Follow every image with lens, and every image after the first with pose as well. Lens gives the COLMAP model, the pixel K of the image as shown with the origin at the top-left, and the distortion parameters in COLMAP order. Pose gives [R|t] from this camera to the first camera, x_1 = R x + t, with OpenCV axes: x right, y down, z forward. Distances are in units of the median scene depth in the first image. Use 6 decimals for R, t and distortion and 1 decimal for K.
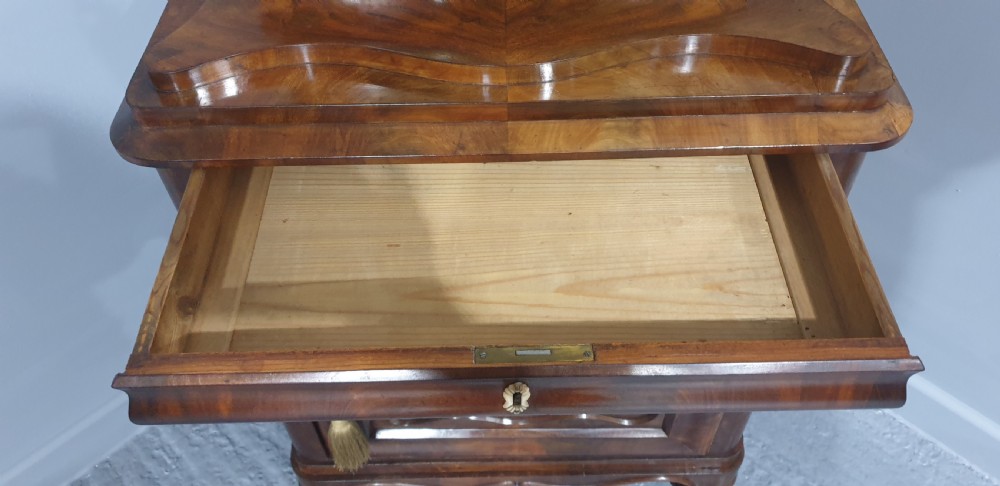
lens RADIAL K [[781.4, 0, 502.8], [0, 781.4, 236.2], [0, 0, 1]] dist [0.064309, -0.075010]
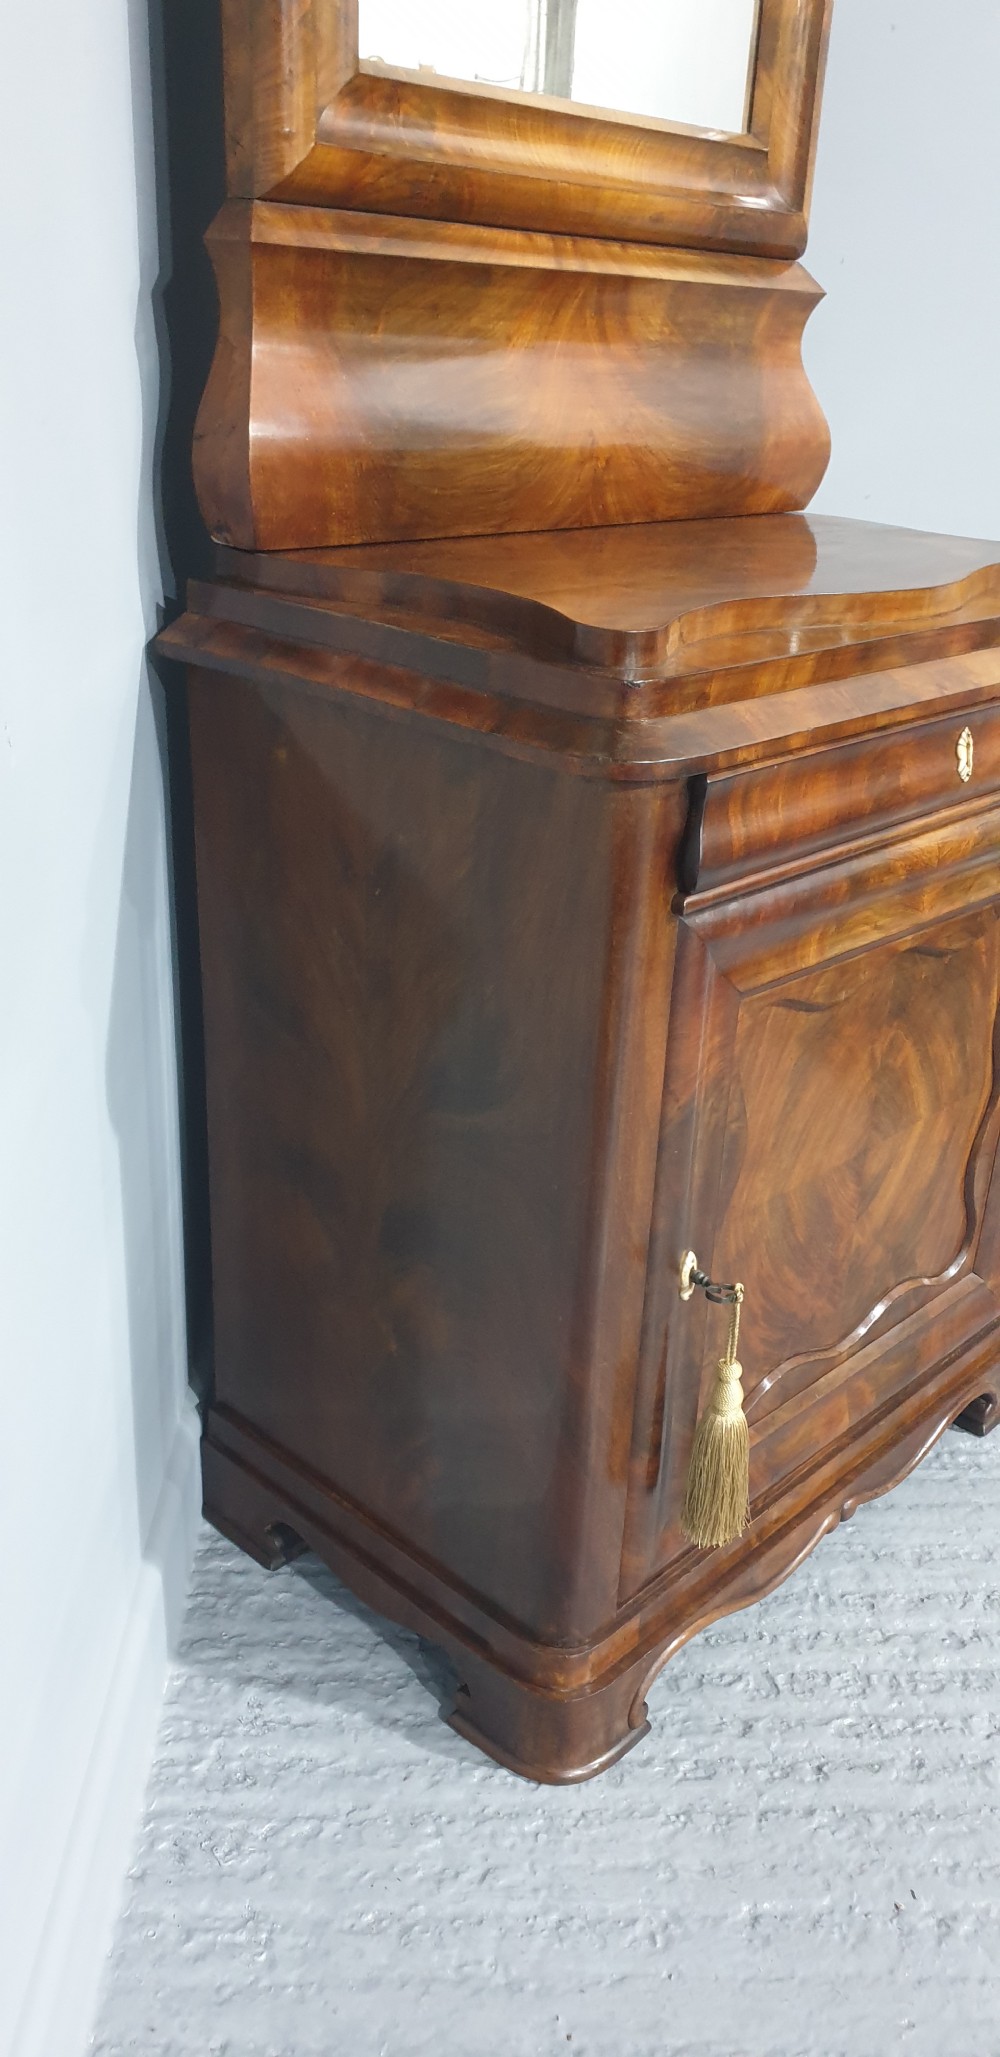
lens RADIAL K [[1607.3, 0, 505.9], [0, 1607.3, 1042.4], [0, 0, 1]] dist [0.064309, -0.075010]
pose [[0.697712, -0.242807, 0.673975, -1.440916], [0.500945, 0.837905, -0.216723, 0.292767], [-0.512105, 0.488835, 0.706250, 0.284742]]
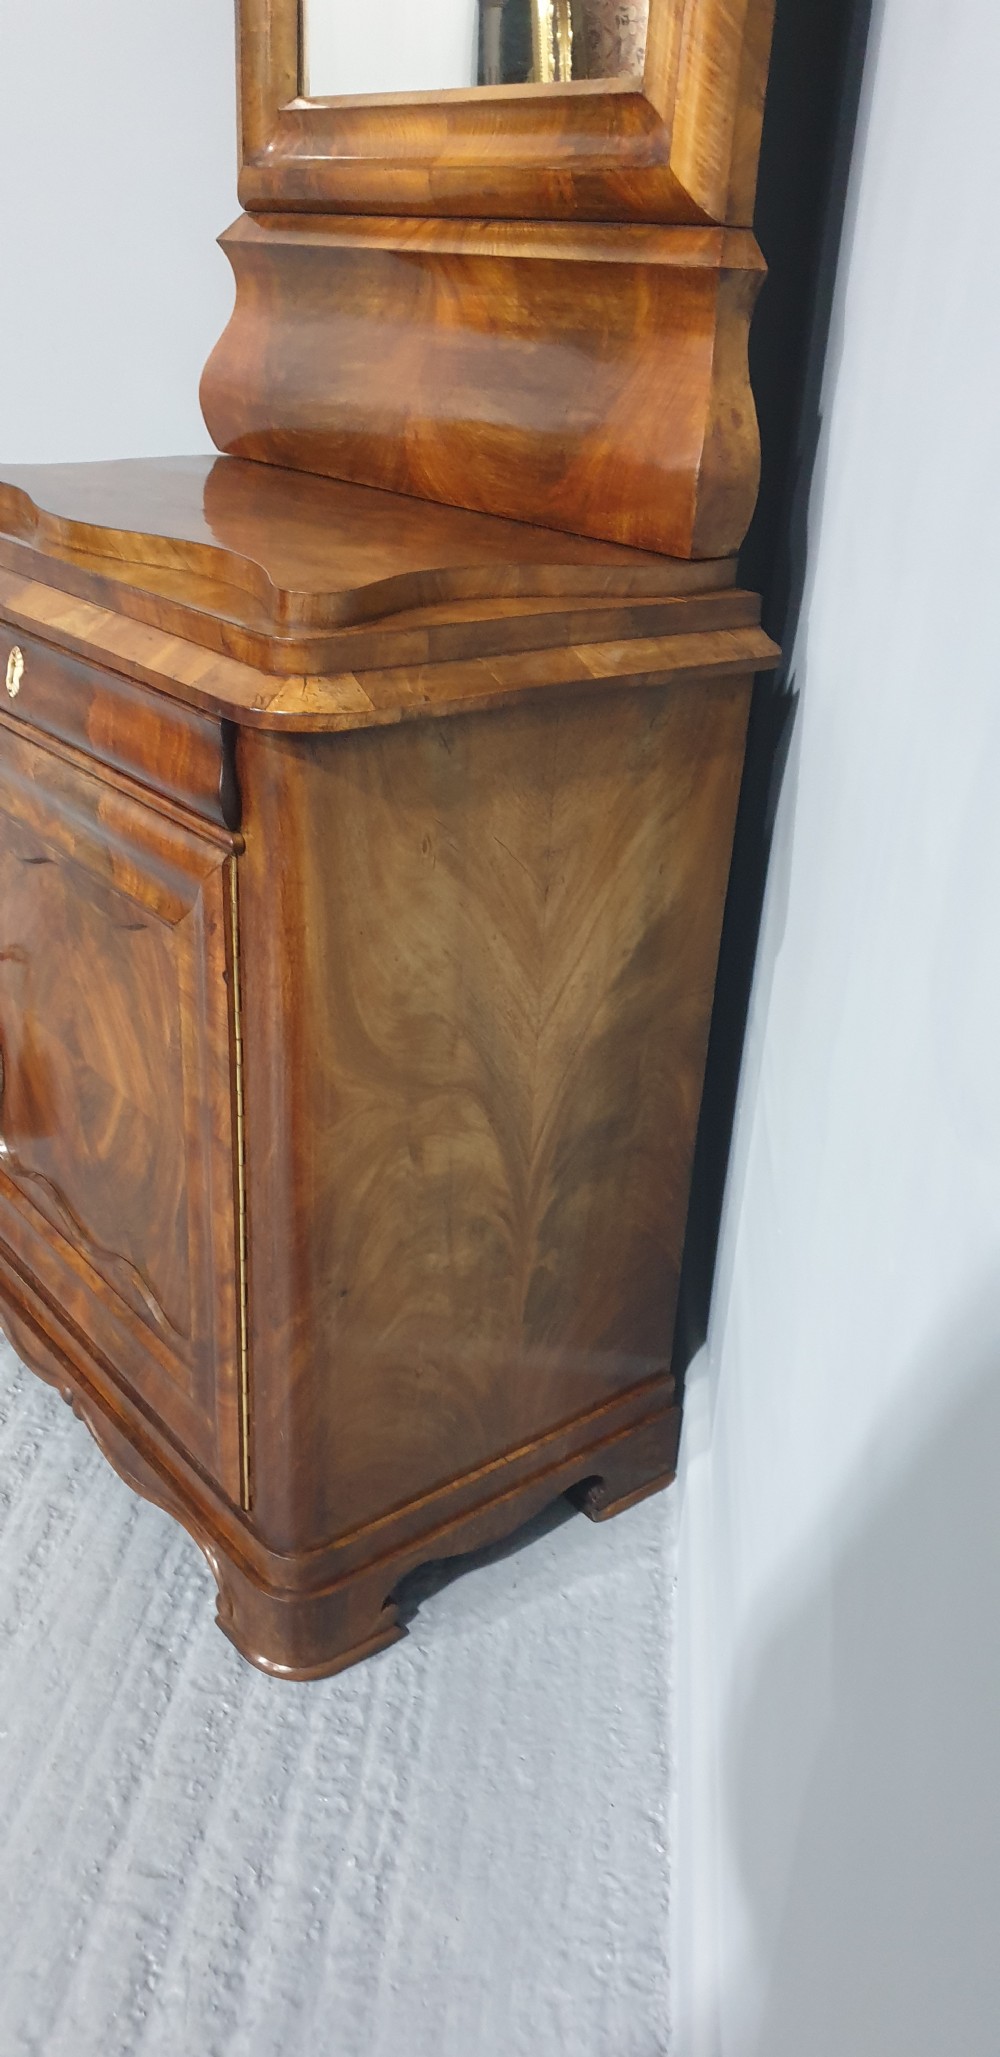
lens RADIAL K [[1607.3, 0, 510.6], [0, 1607.3, 1059.9], [0, 0, 1]] dist [0.064309, -0.075010]
pose [[0.618338, 0.389133, -0.682813, 1.638020], [-0.636282, 0.757839, -0.144311, 0.158488], [0.461306, 0.523694, 0.716199, 0.279085]]
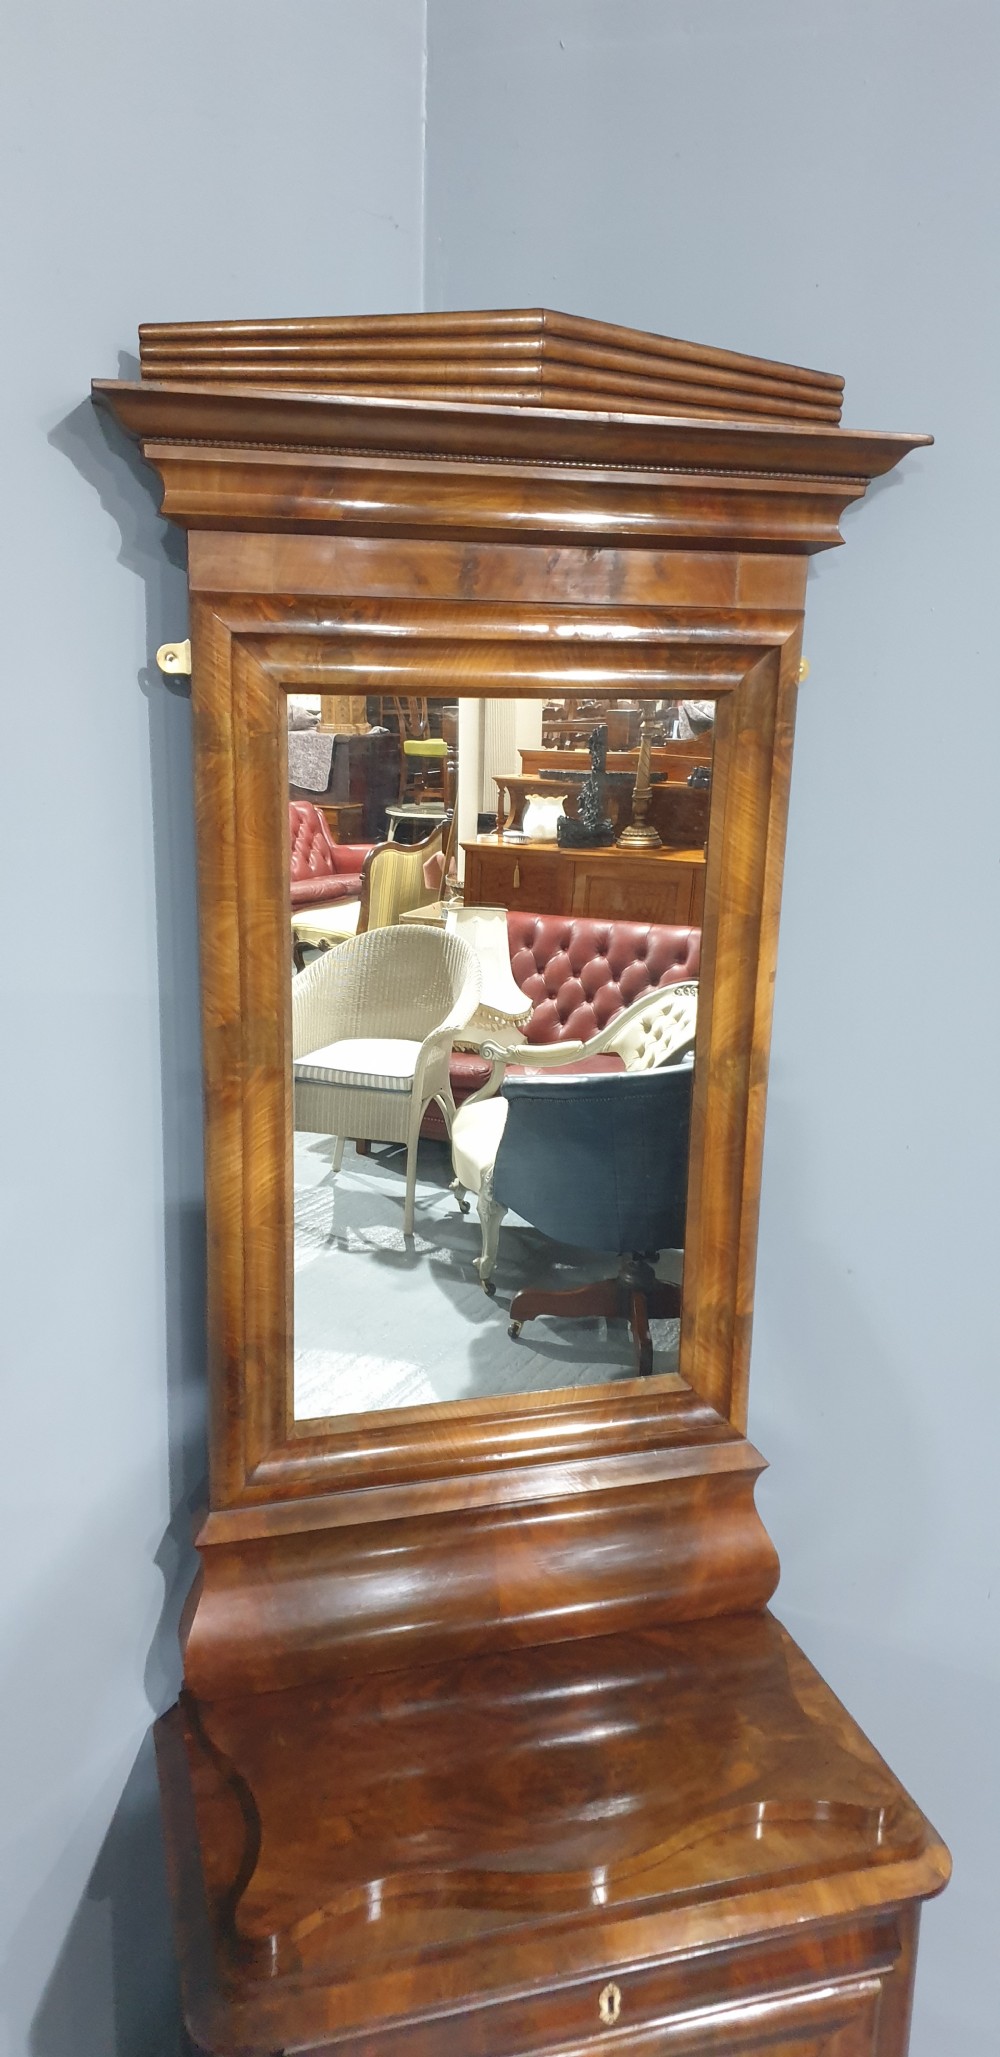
lens RADIAL K [[1576.9, 0, 514.9], [0, 1576.9, 1029.5], [0, 0, 1]] dist [0.047337, -0.034640]
pose [[0.961321, -0.024365, 0.274351, -0.632529], [0.178754, 0.813000, -0.554147, 0.032452], [-0.209545, 0.581754, 0.785909, -1.261562]]
